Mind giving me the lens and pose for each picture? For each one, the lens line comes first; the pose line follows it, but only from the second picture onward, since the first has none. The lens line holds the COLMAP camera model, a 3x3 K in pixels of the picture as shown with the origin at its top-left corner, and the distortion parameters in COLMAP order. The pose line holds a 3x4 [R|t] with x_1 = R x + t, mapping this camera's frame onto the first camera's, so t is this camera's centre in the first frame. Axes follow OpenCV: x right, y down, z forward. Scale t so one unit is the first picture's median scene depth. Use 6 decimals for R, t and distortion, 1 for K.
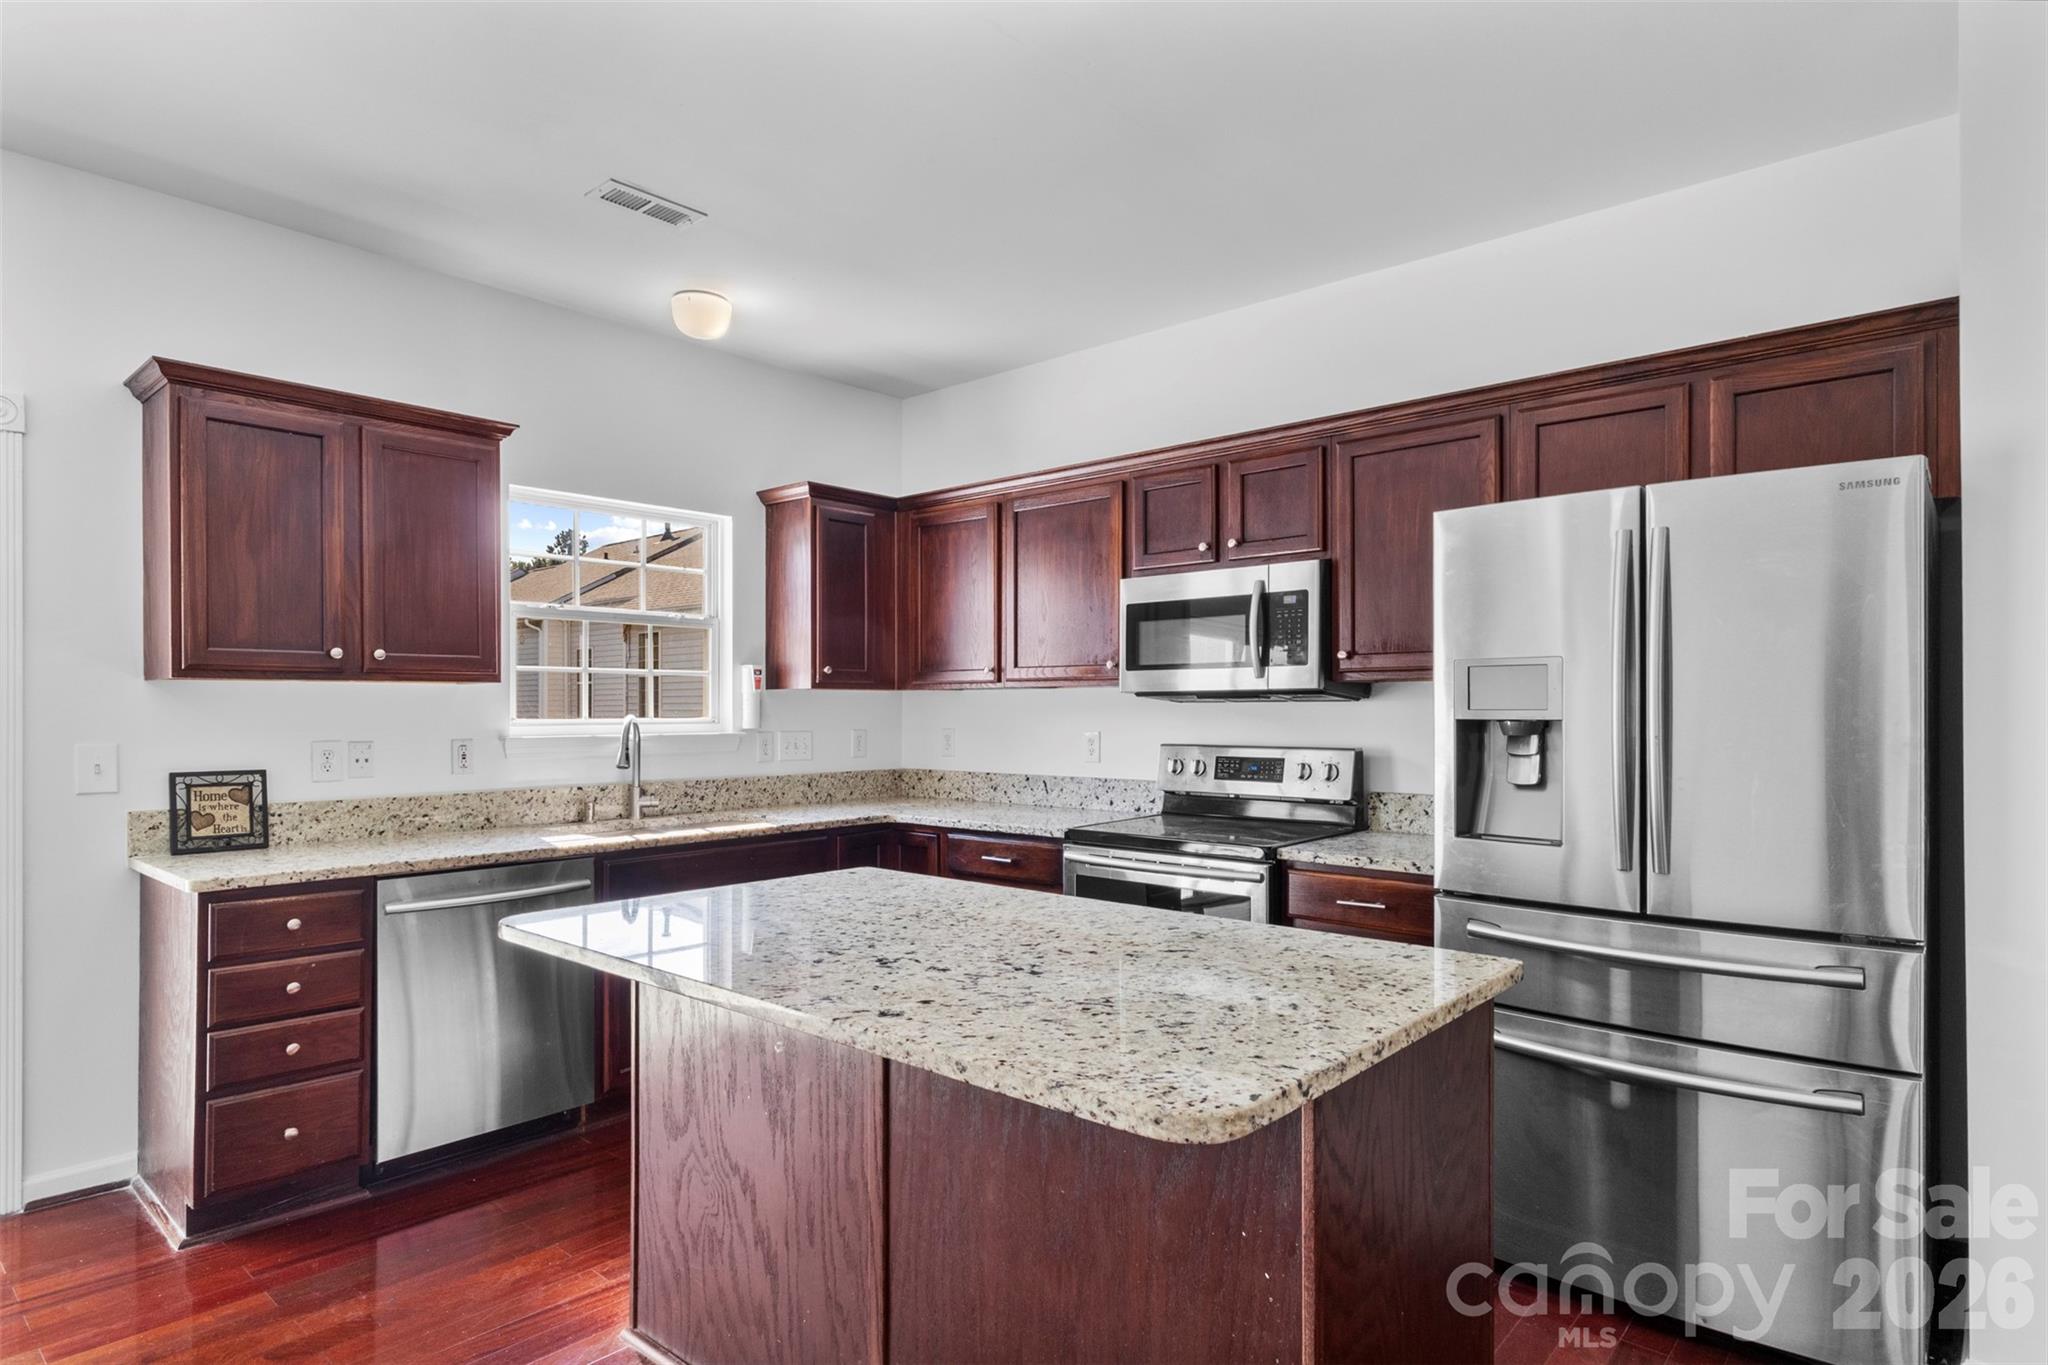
lens RADIAL K [[1109.4, 0, 1024.0], [0, 1109.4, 709.1], [0, 0, 1]] dist [0.002015, 0.000663]
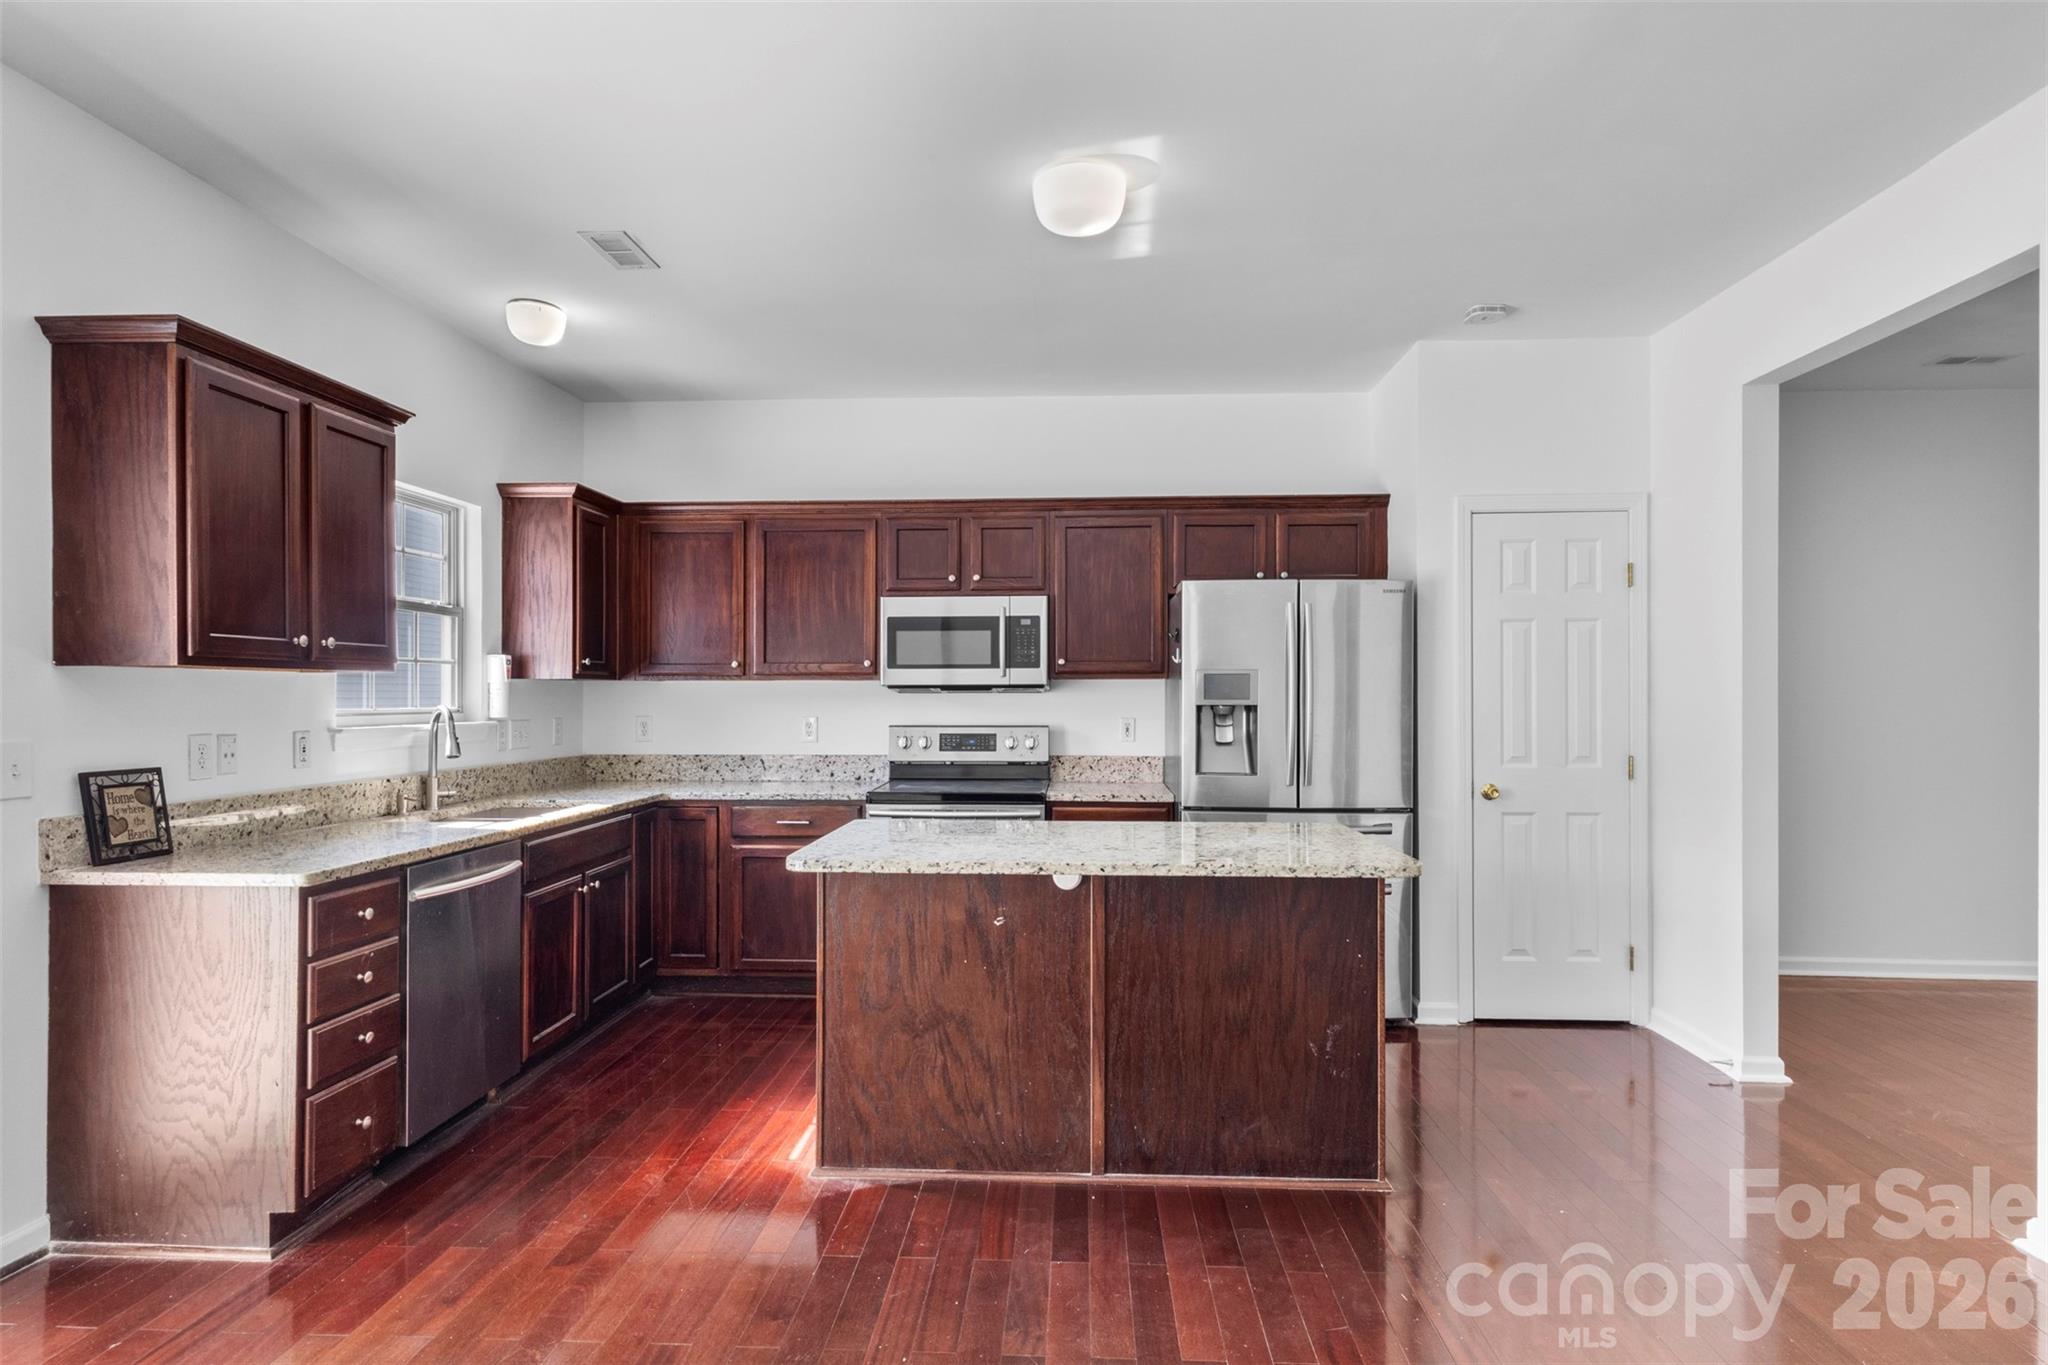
lens RADIAL K [[1120.4, 0, 1022.7], [0, 1120.4, 699.6], [0, 0, 1]] dist [0.005305, 0.001507]
pose [[0.785882, -0.000989, 0.618375, -0.648734], [-0.000931, 0.999996, 0.002782, -0.002816], [-0.618375, -0.002762, 0.785878, -0.130519]]
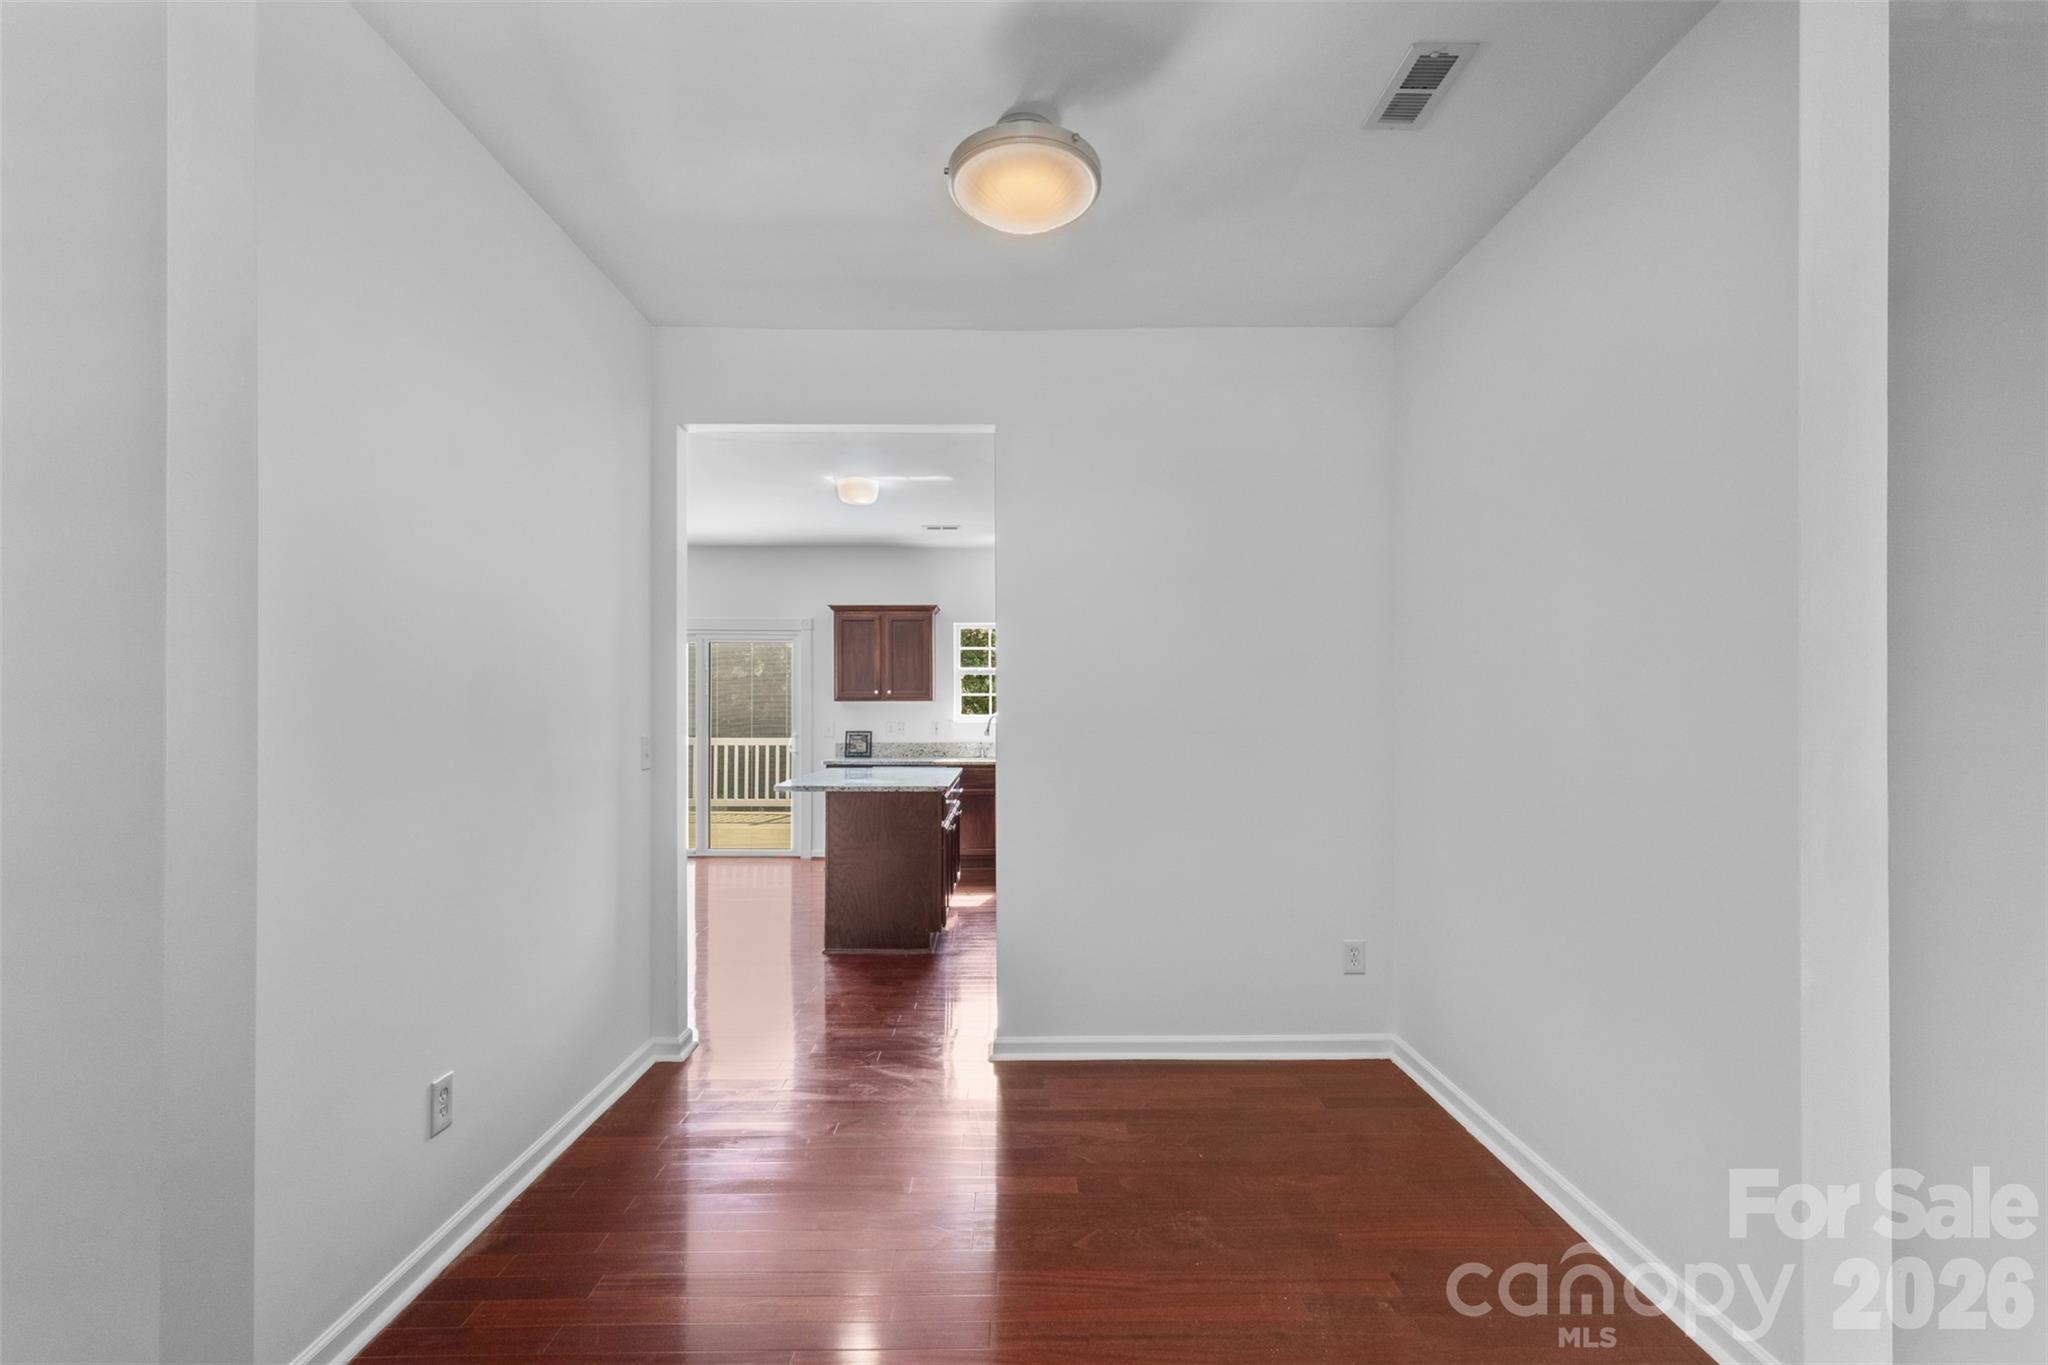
lens RADIAL K [[958.3, 0, 1021.6], [0, 958.3, 709.5], [0, 0, 1]] dist [0.001823, 0.000319]
pose [[0.666766, -0.002308, -0.745264, 1.405532], [-0.000314, 0.999994, -0.003378, 0.004172], [0.745267, 0.002486, 0.666761, -0.390363]]
